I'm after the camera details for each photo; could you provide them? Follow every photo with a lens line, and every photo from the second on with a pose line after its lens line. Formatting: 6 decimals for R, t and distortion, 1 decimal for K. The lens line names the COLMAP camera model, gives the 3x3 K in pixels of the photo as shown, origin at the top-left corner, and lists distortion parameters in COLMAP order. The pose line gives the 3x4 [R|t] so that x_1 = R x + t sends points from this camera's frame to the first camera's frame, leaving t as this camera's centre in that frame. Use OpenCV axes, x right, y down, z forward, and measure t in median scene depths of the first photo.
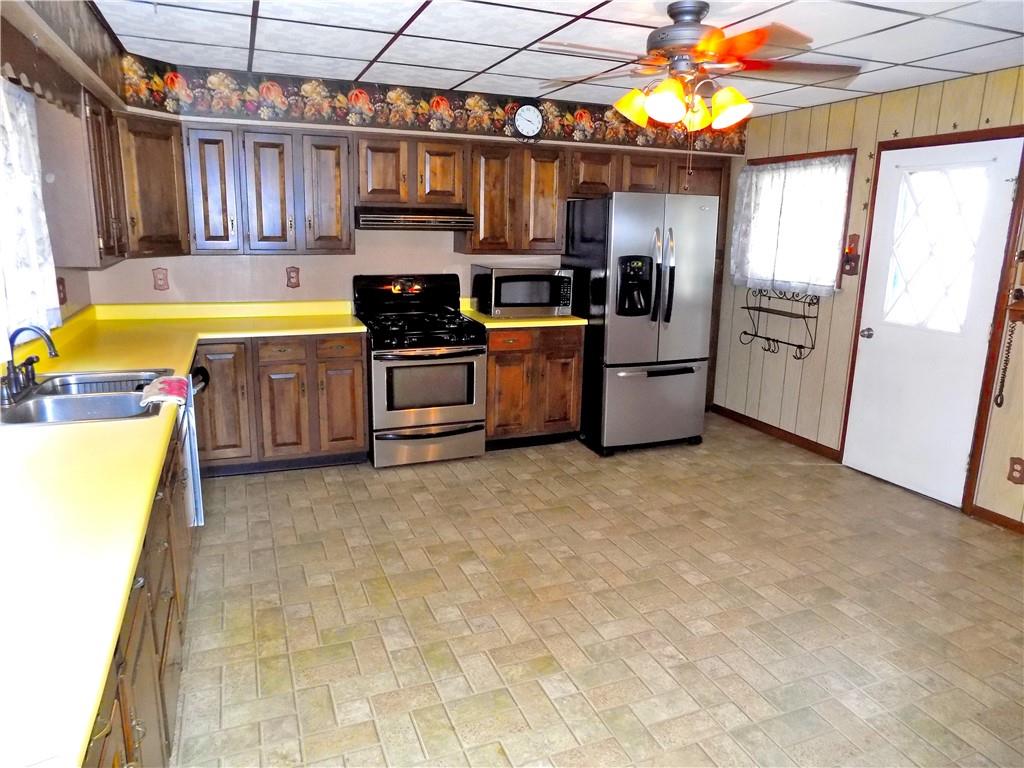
lens RADIAL K [[690.2, 0, 514.2], [0, 690.2, 378.2], [0, 0, 1]] dist [-0.078880, 0.080919]
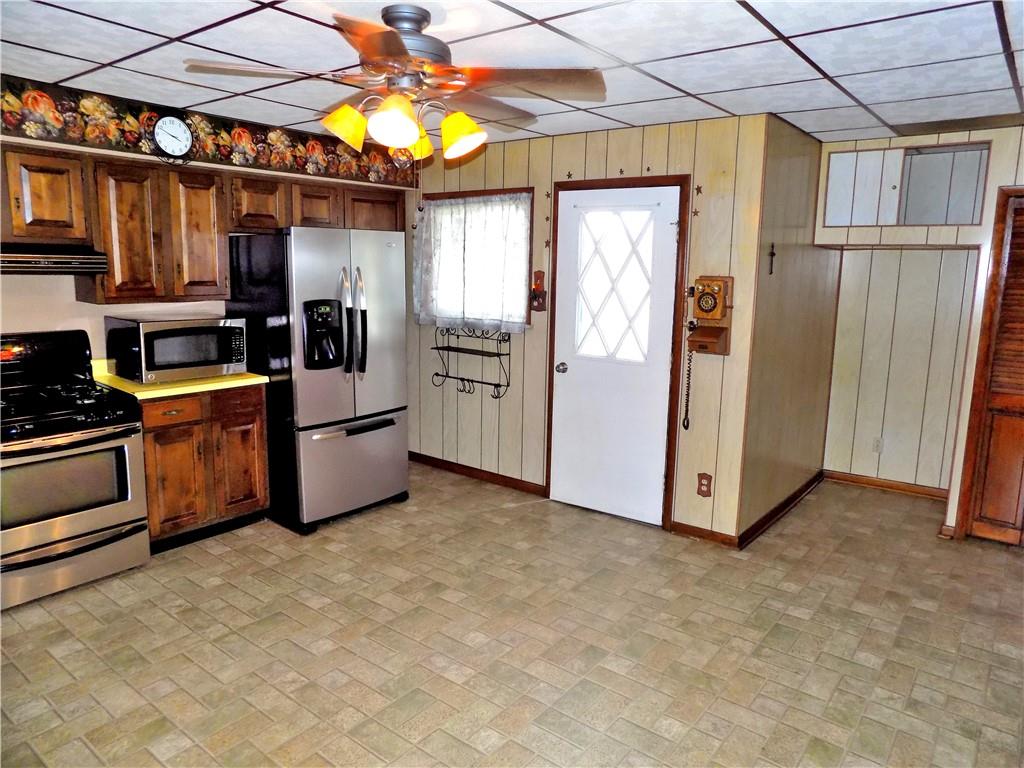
lens RADIAL K [[690.2, 0, 514.2], [0, 690.2, 378.2], [0, 0, 1]] dist [-0.078880, 0.080919]
pose [[0.868747, -0.083395, 0.488185, -0.042916], [0.104568, 0.994386, -0.016215, -0.039275], [-0.484092, 0.065135, 0.872590, 0.129953]]
